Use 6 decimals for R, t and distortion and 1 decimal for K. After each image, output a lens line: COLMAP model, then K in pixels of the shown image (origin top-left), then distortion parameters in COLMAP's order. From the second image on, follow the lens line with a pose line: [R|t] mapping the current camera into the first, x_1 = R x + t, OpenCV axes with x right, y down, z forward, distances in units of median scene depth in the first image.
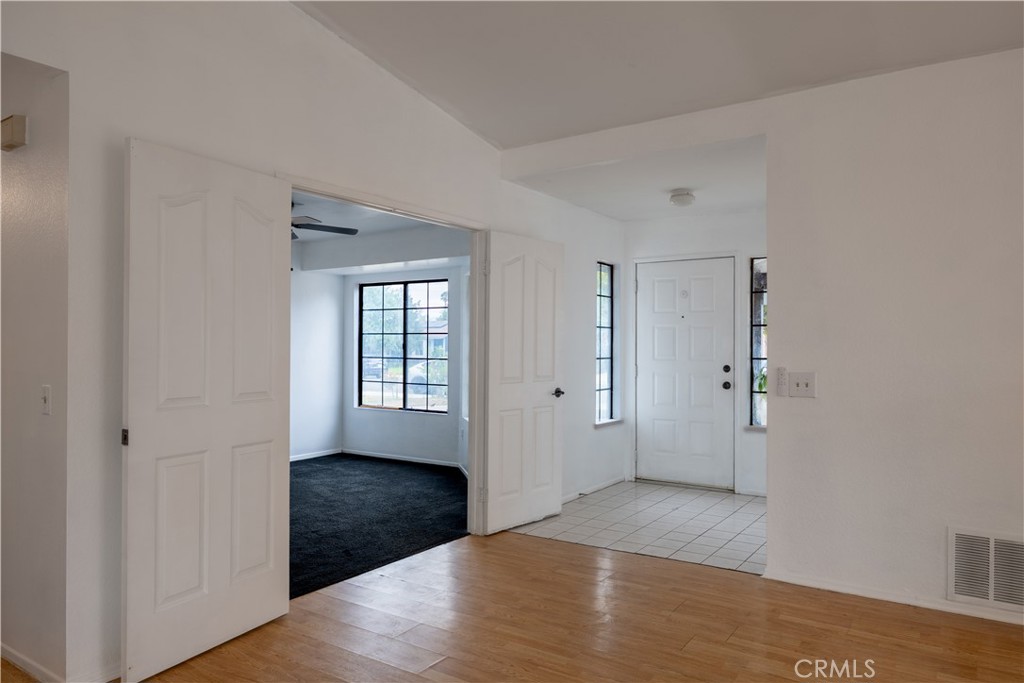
lens RADIAL K [[750.4, 0, 511.6], [0, 750.4, 338.3], [0, 0, 1]] dist [-0.000932, 0.007143]
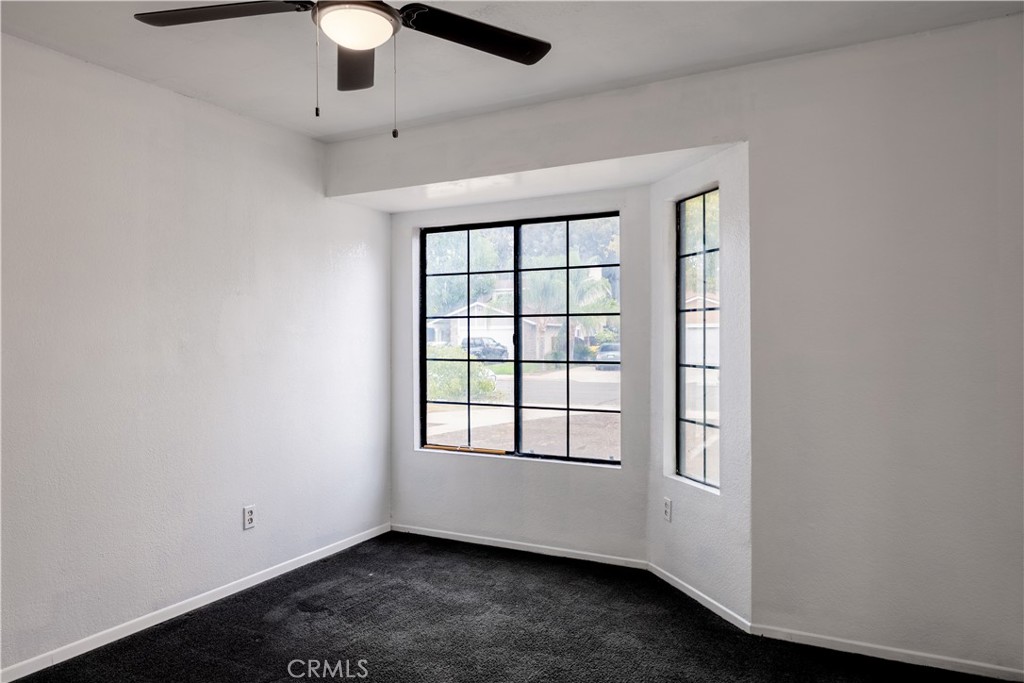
lens RADIAL K [[750.4, 0, 510.2], [0, 750.4, 342.6], [0, 0, 1]] dist [-0.000932, 0.007143]
pose [[0.991720, -0.005752, 0.128293, -0.212693], [0.004286, 0.999922, 0.011698, 0.006661], [-0.128350, -0.011052, 0.991667, 0.446344]]
